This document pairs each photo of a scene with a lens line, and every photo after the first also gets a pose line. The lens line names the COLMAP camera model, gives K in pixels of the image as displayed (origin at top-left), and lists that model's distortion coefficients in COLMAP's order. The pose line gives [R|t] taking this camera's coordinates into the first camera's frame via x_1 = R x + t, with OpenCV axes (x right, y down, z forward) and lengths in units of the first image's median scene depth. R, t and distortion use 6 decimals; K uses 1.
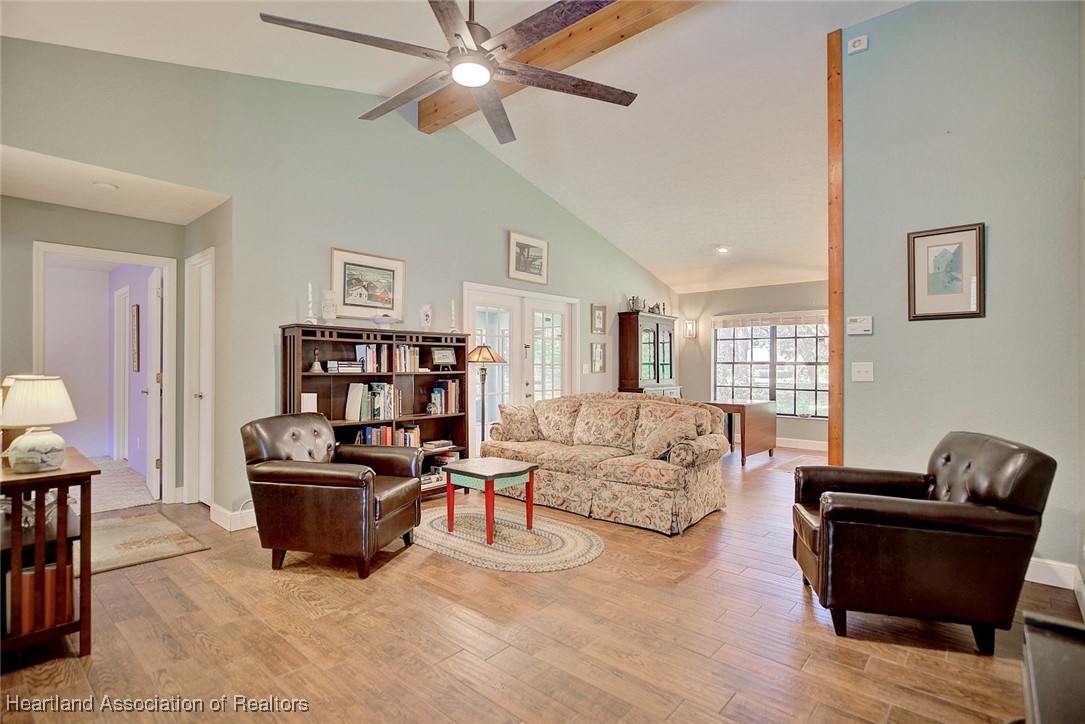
lens RADIAL K [[532.2, 0, 542.5], [0, 532.2, 362.0], [0, 0, 1]] dist [0.000291, -0.000033]
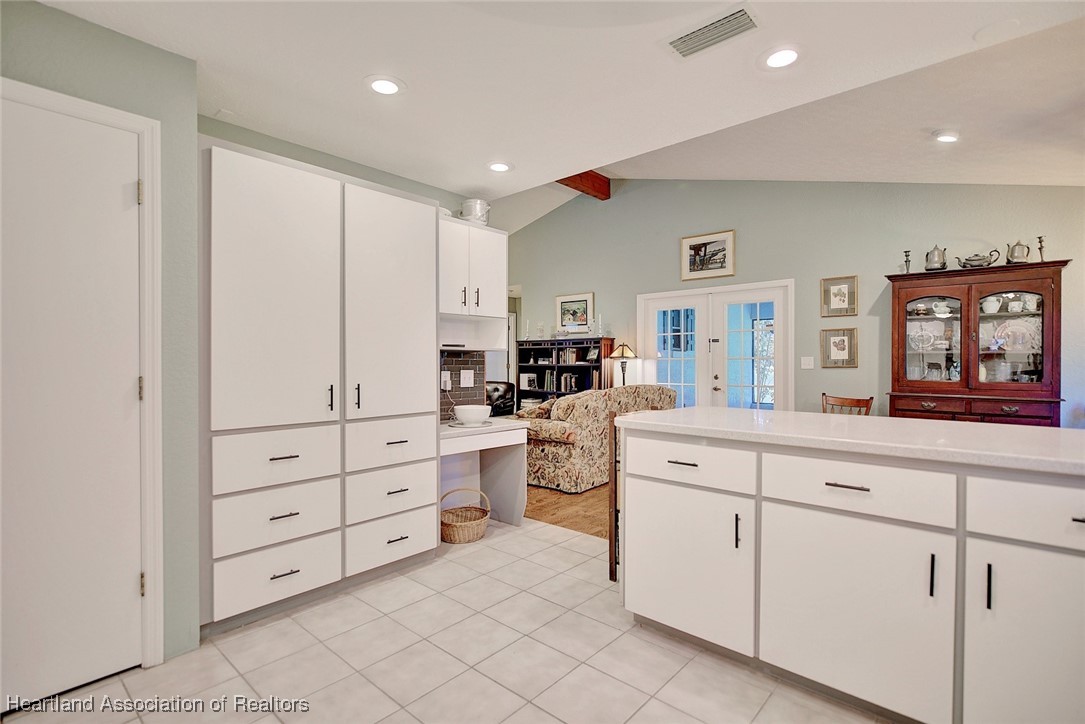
lens RADIAL K [[512.9, 0, 542.5], [0, 512.9, 362.0], [0, 0, 1]] dist [-0.000422, -0.000013]
pose [[-0.008088, 0.000130, -0.999967, 0.855431], [0.009967, 0.999950, 0.000050, 0.007061], [0.999918, -0.009966, -0.008089, 0.606154]]
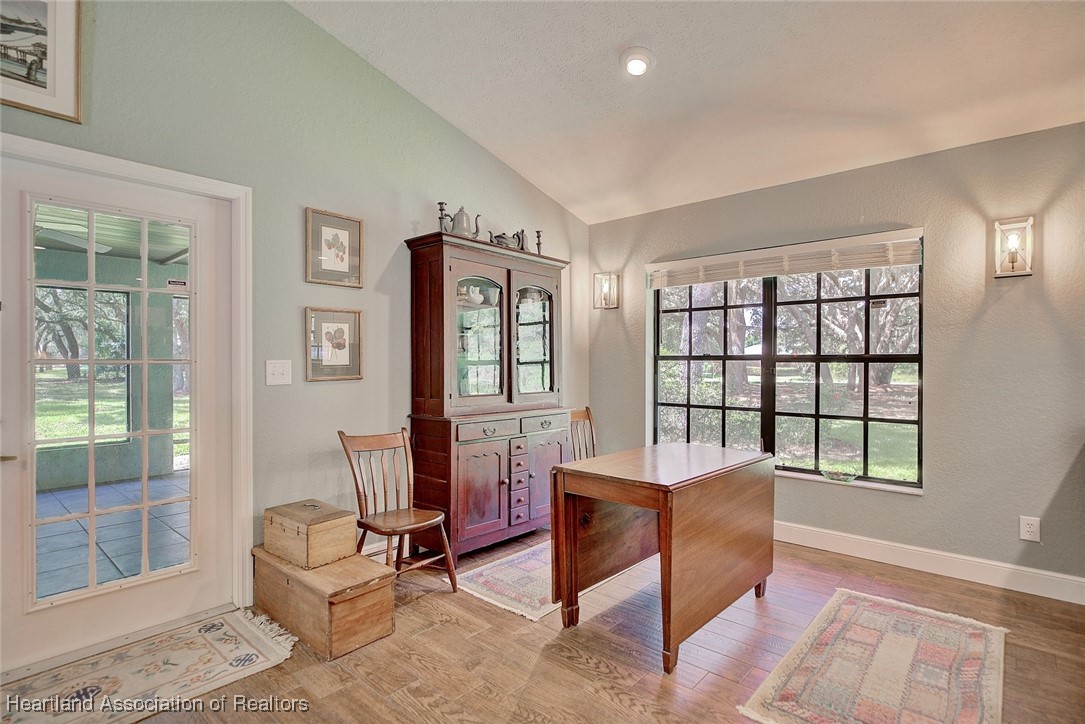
lens RADIAL K [[532.2, 0, 542.5], [0, 532.2, 362.0], [0, 0, 1]] dist [0.000291, -0.000033]
pose [[0.999966, -0.001506, -0.008091, 0.275065], [0.001554, 0.999981, 0.005984, 0.003032], [0.008082, -0.005996, 0.999949, 0.613646]]
